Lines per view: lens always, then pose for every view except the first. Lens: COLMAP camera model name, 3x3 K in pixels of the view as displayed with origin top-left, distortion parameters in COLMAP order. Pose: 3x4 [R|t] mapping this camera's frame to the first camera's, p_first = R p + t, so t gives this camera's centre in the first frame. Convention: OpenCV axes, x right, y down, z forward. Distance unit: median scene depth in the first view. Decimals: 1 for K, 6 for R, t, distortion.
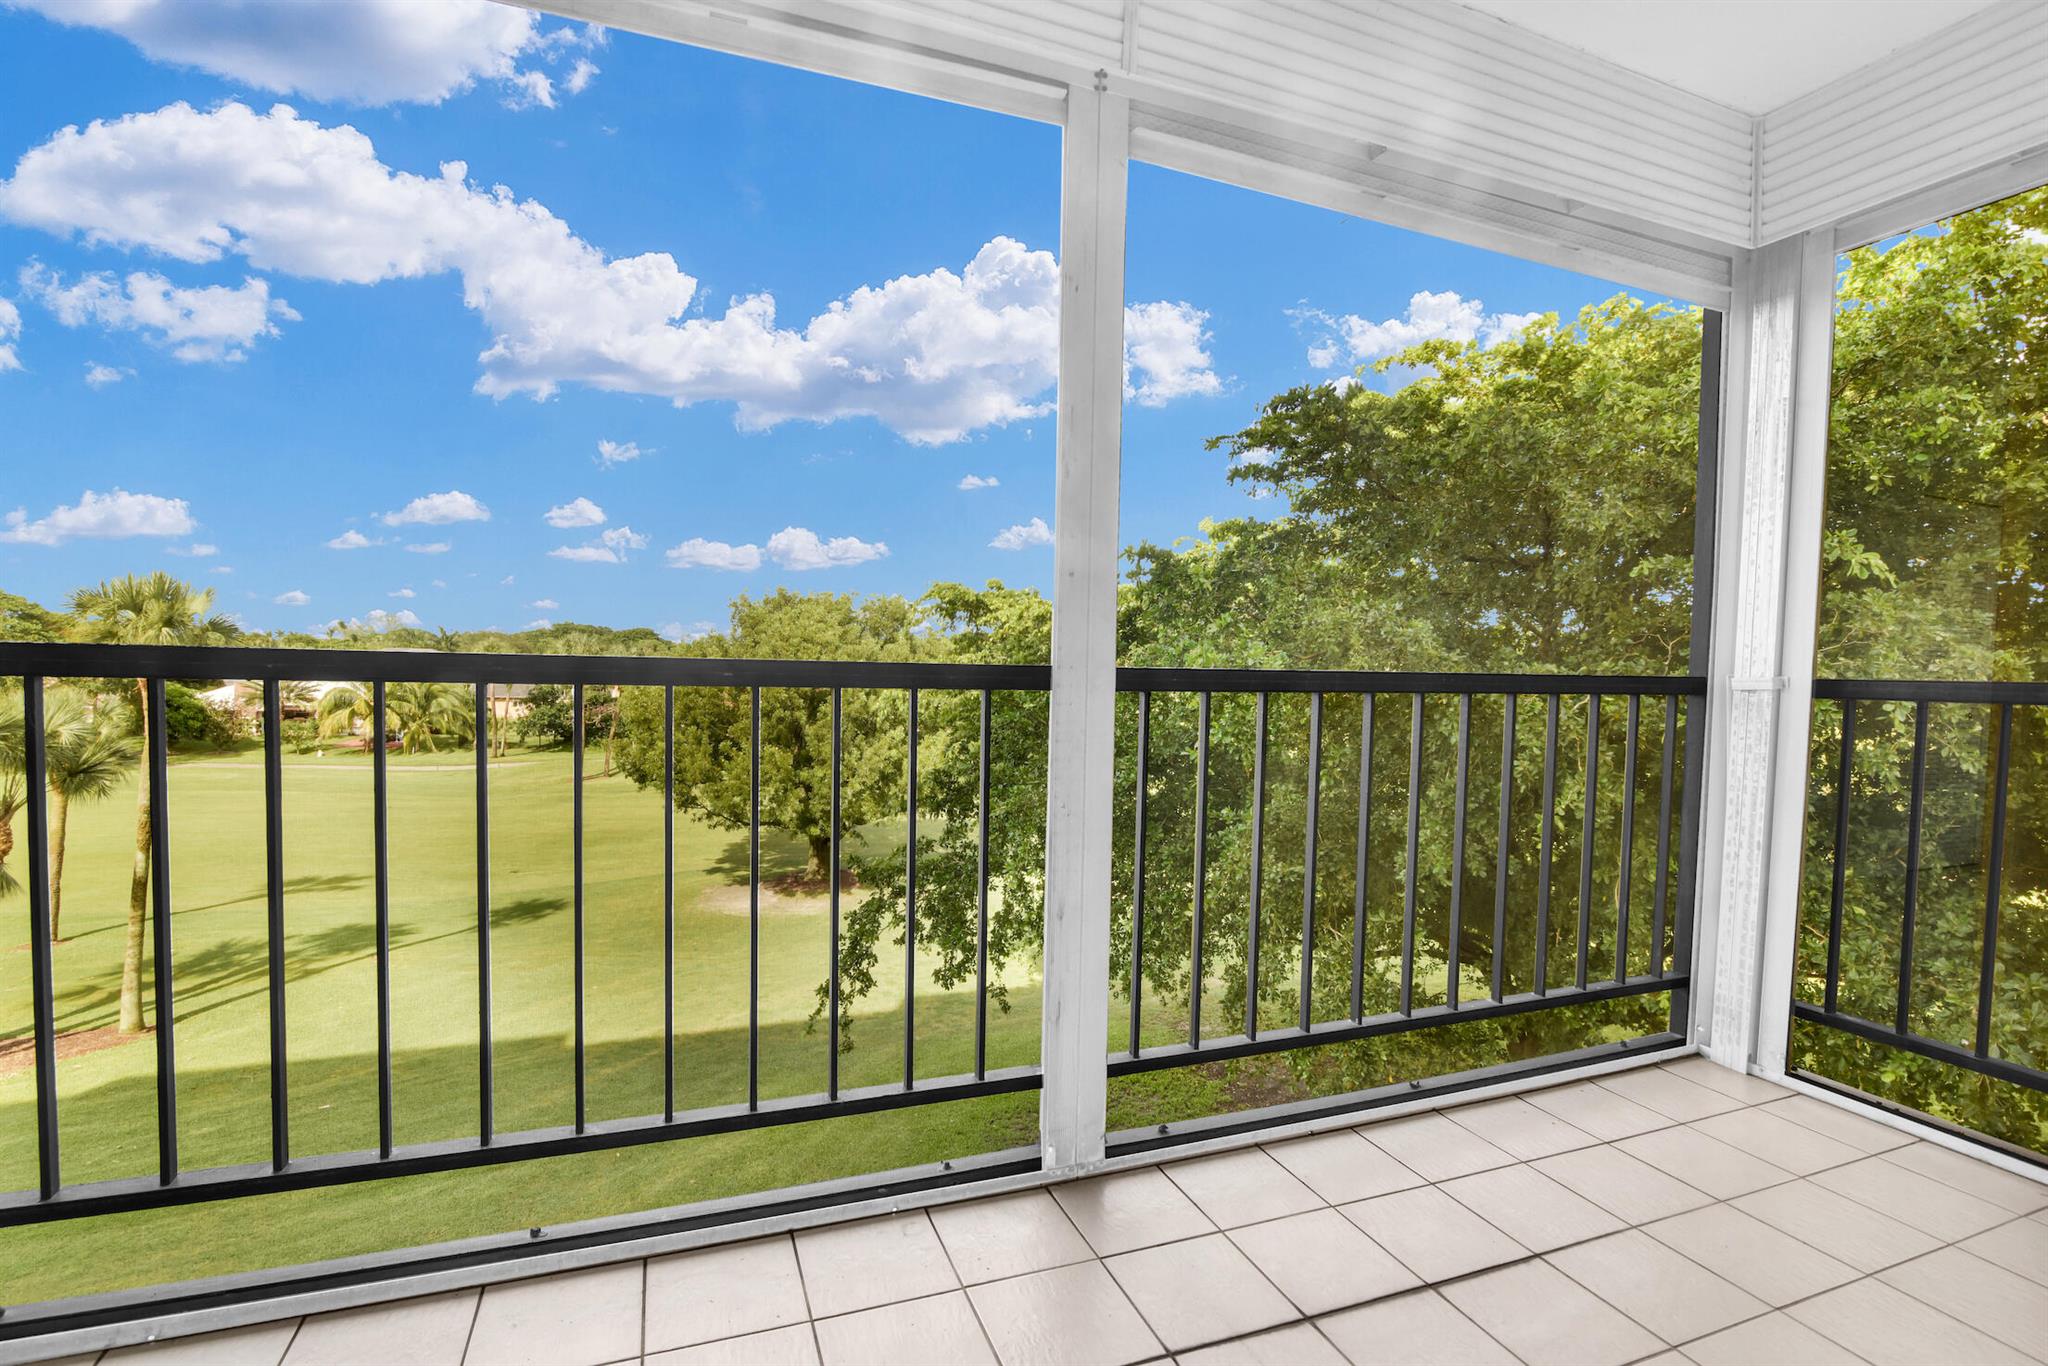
lens RADIAL K [[978.4, 0, 1004.1], [0, 978.4, 683.2], [0, 0, 1]] dist [0.007378, -0.000069]
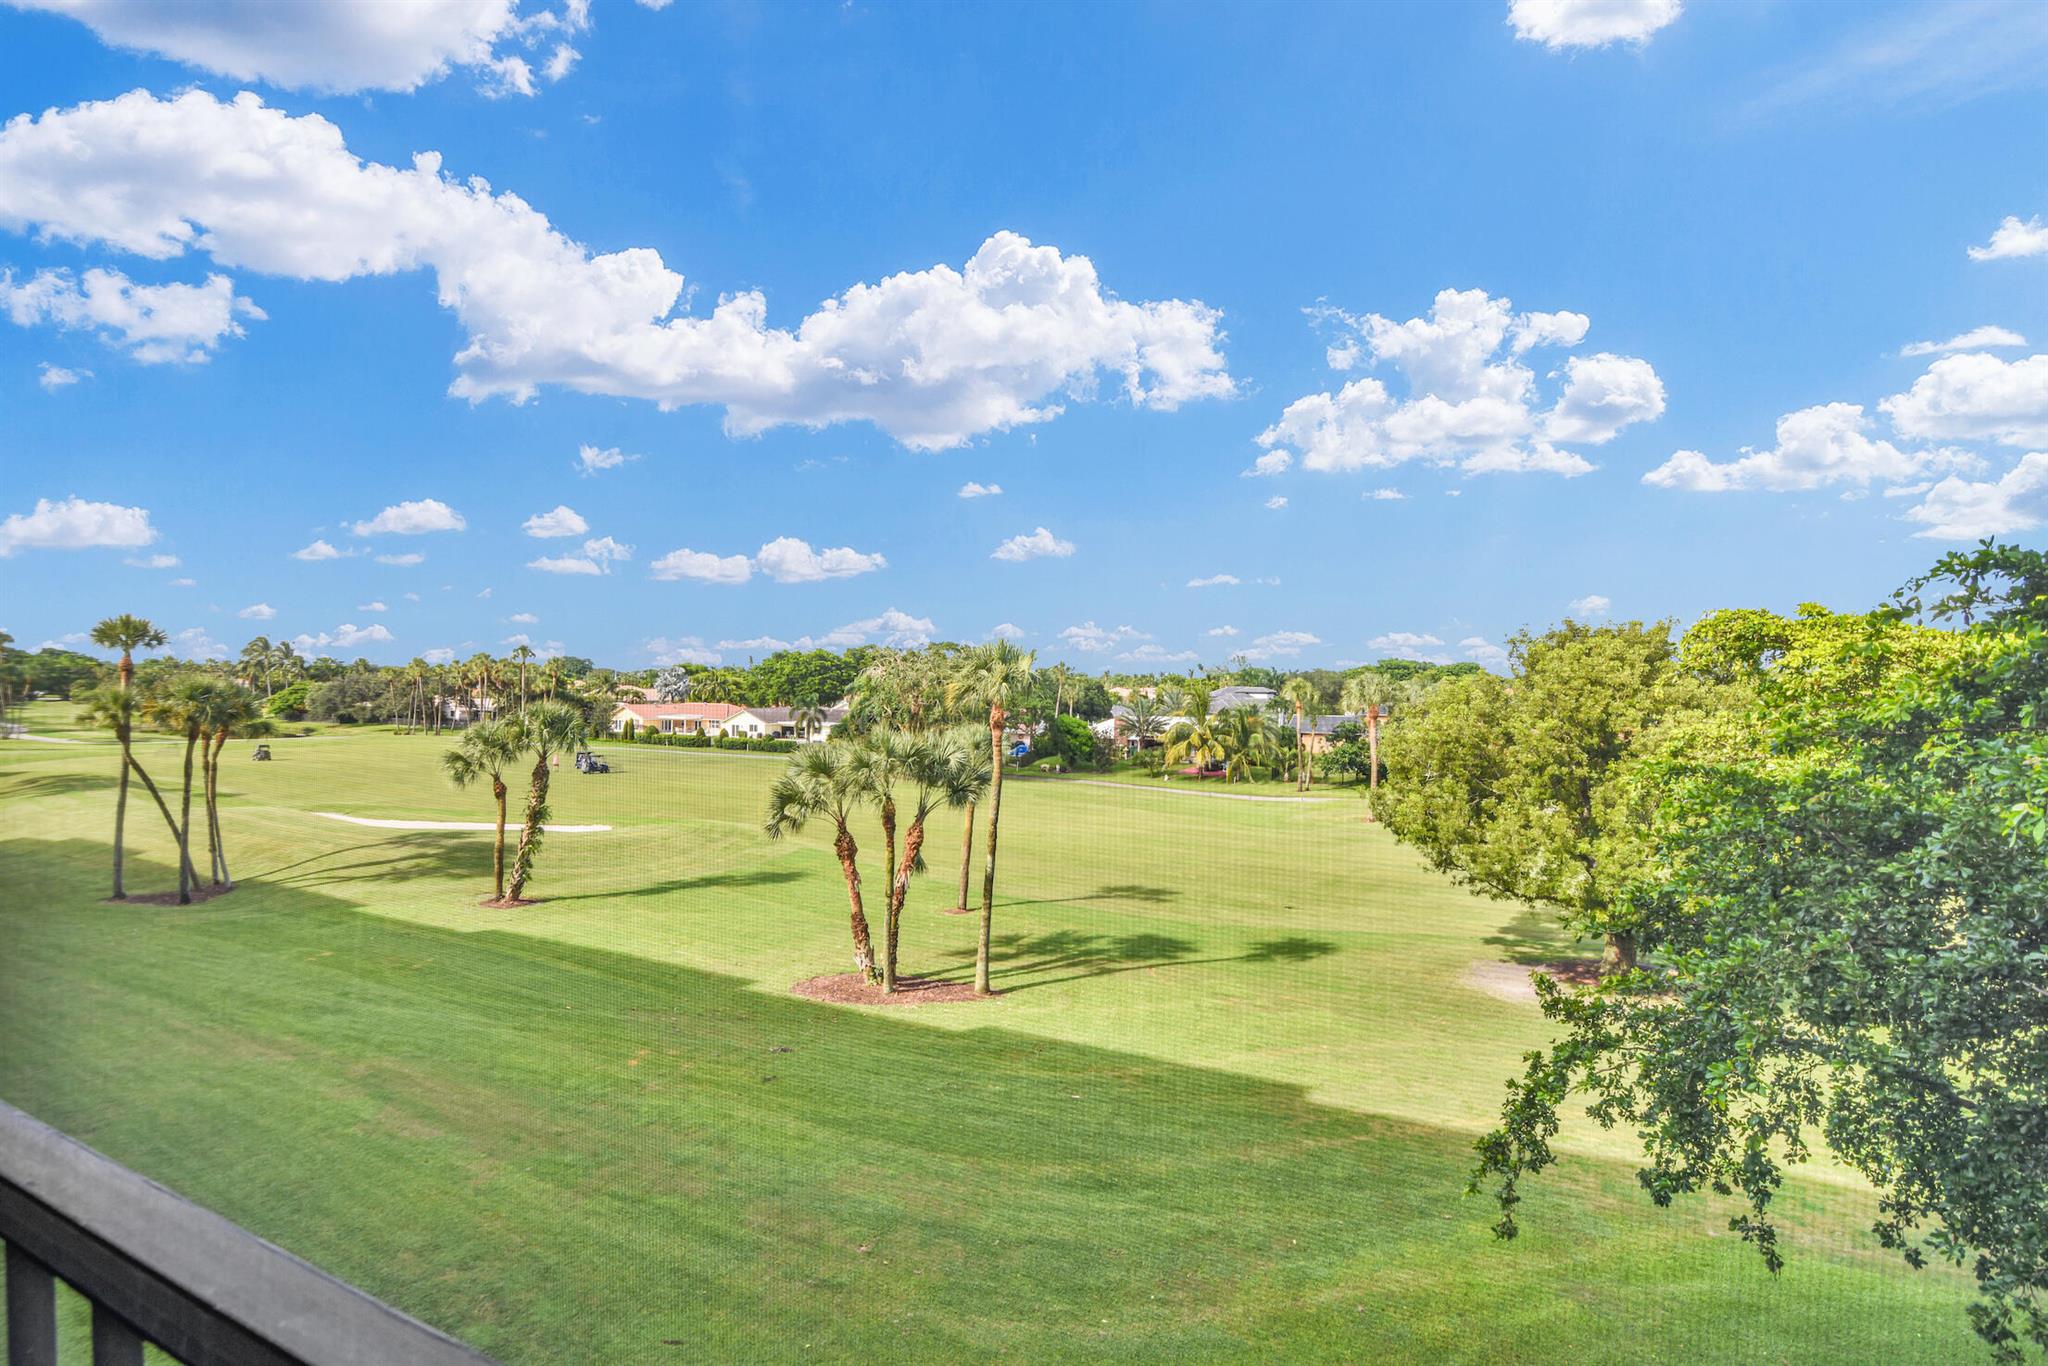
lens RADIAL K [[994.4, 0, 1002.4], [0, 994.4, 688.0], [0, 0, 1]] dist [-0.006020, 0.000252]
pose [[0.707941, -0.006690, -0.706240, 0.070128], [-0.016326, 0.999533, -0.025834, -0.017236], [0.706083, 0.029819, 0.707501, 0.105402]]
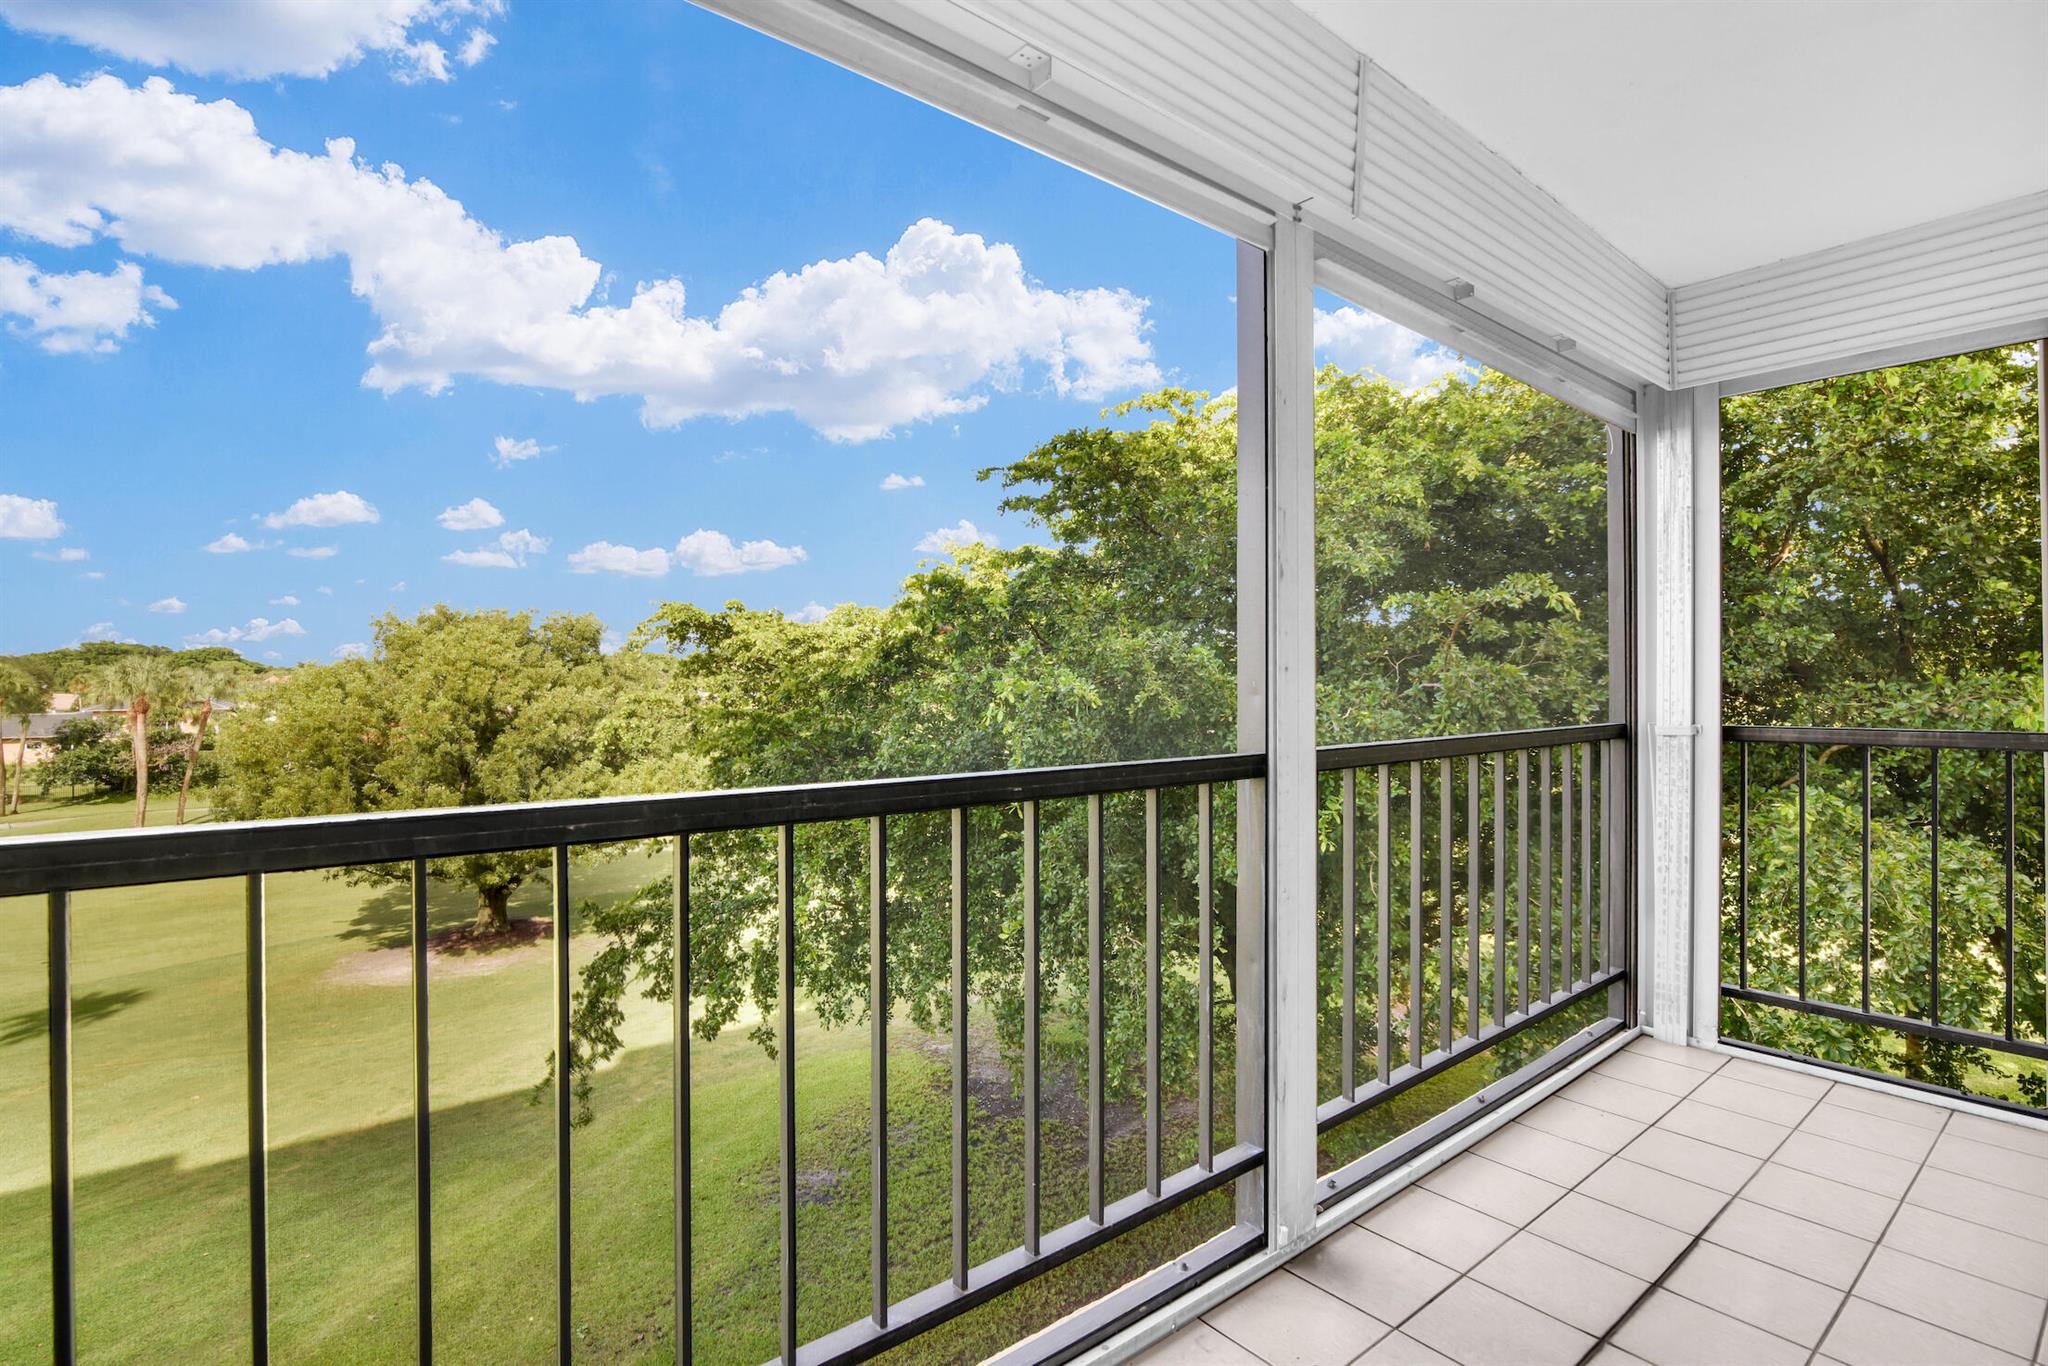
lens RADIAL K [[978.4, 0, 1006.4], [0, 978.4, 682.5], [0, 0, 1]] dist [0.007378, -0.000069]
pose [[0.948497, -0.025014, 0.315797, -0.051951], [0.029145, 0.999540, -0.008365, -0.008894], [-0.315442, 0.017138, 0.948790, 0.009679]]
